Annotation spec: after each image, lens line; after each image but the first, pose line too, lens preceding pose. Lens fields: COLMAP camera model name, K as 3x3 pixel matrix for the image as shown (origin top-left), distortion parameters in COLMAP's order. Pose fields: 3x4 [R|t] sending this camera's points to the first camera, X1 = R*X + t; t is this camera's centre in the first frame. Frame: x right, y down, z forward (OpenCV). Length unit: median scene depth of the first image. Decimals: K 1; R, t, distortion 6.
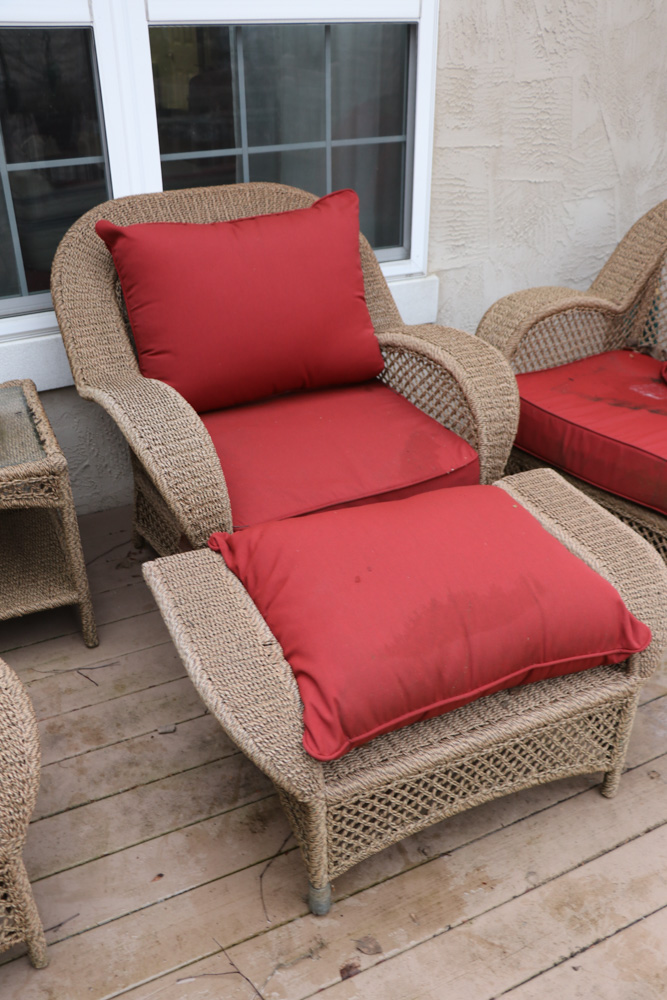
lens RADIAL K [[892.7, 0, 341.8], [0, 892.7, 518.3], [0, 0, 1]] dist [-0.164811, 0.194775]
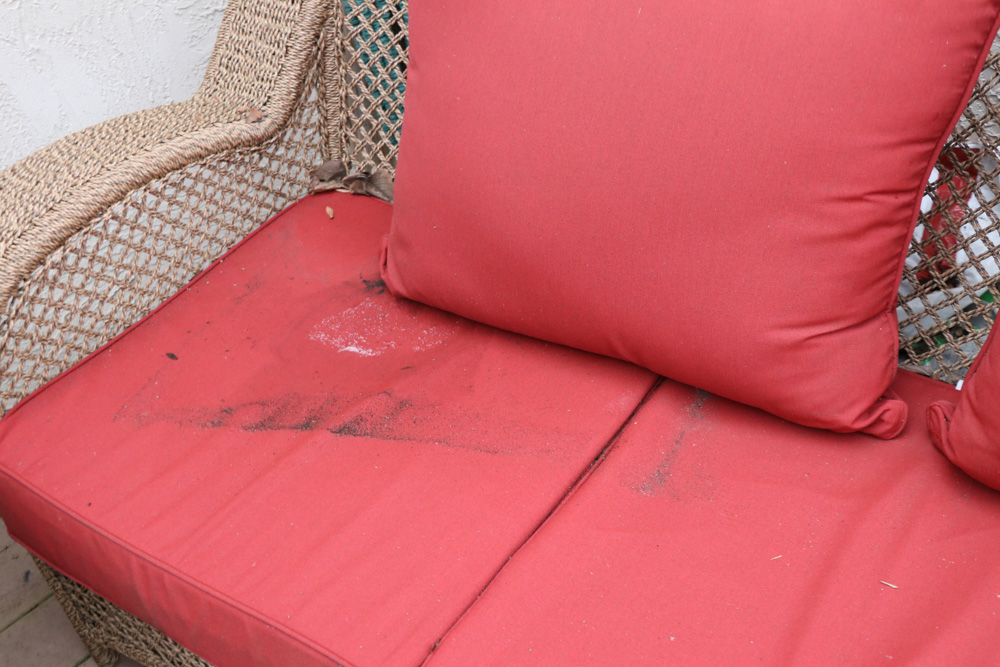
lens RADIAL K [[1195.7, 0, 482.8], [0, 1195.7, 333.0], [0, 0, 1]] dist [0.003817, 0.022748]
pose [[0.947108, -0.285596, 0.146360, 0.372288], [0.259803, 0.950088, 0.172726, -0.265737], [-0.188385, -0.125566, 0.974035, 0.462103]]
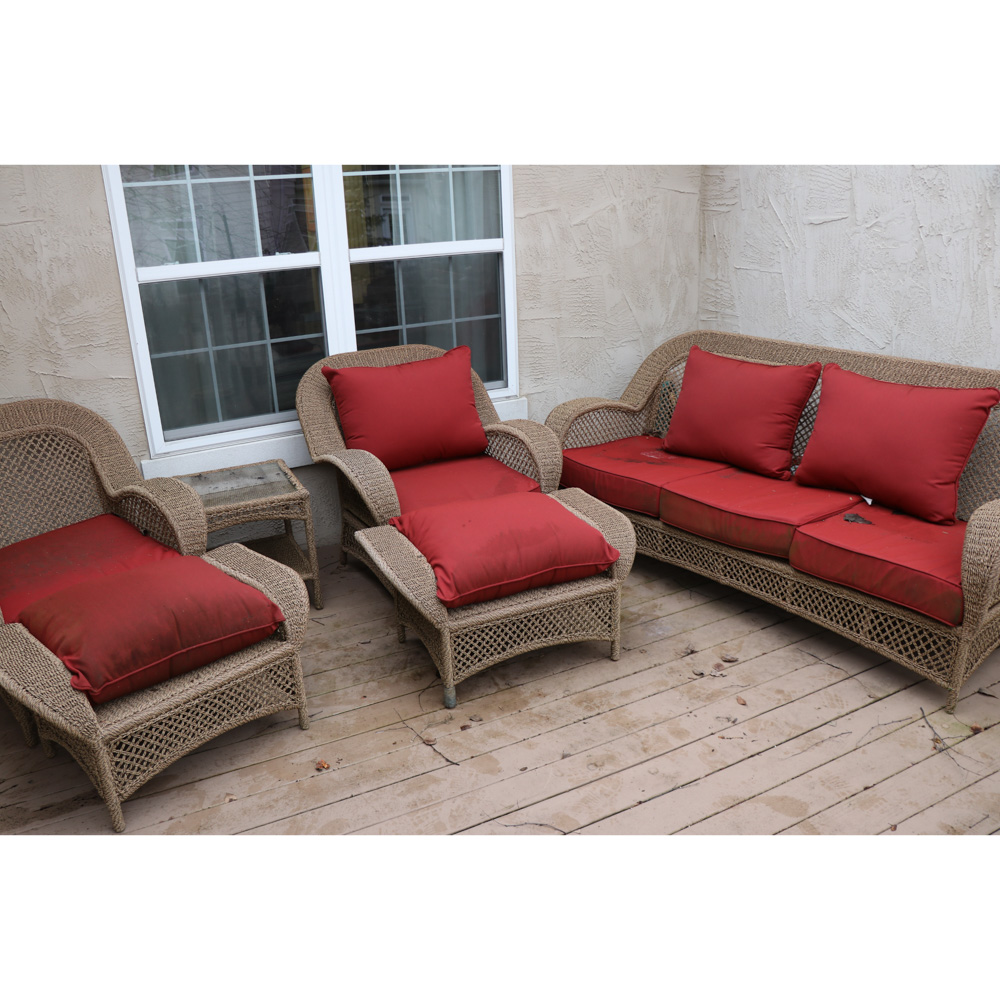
lens RADIAL K [[823.9, 0, 479.0], [0, 823.9, 512.0], [0, 0, 1]] dist [-0.187009, 0.158108]
pose [[0.998965, -0.038832, -0.023688, 0.067094], [0.033988, 0.983330, -0.178626, 0.255401], [0.030229, 0.177636, 0.983632, -0.569301]]
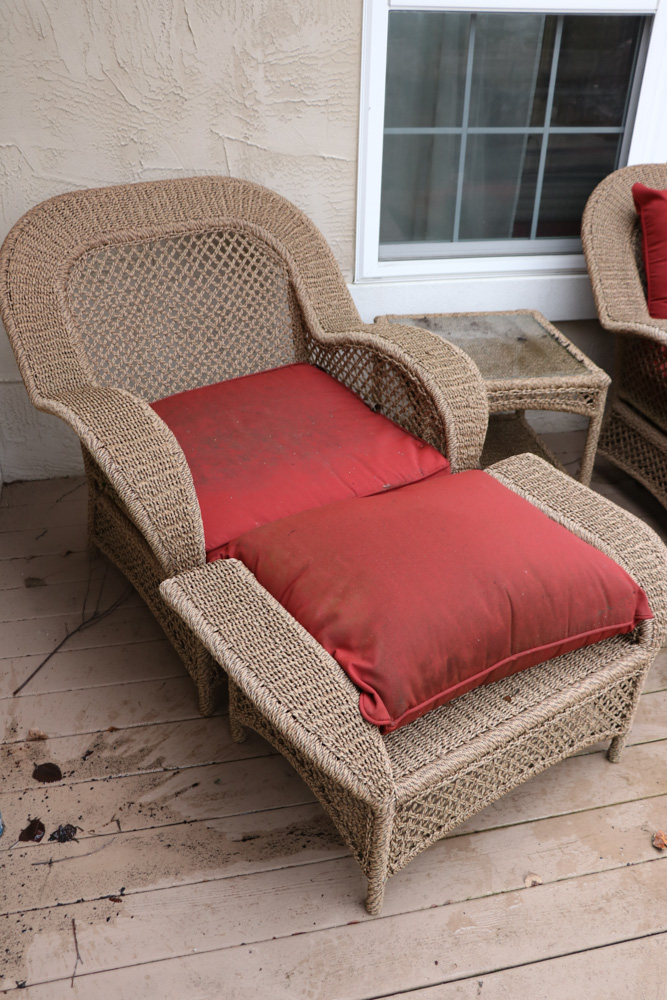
lens RADIAL K [[892.7, 0, 341.8], [0, 892.7, 518.3], [0, 0, 1]] dist [-0.164811, 0.194775]
pose [[0.971499, 0.145398, -0.187212, -0.371700], [-0.140033, 0.989271, 0.041642, 0.112104], [0.191259, -0.014240, 0.981436, -0.229874]]
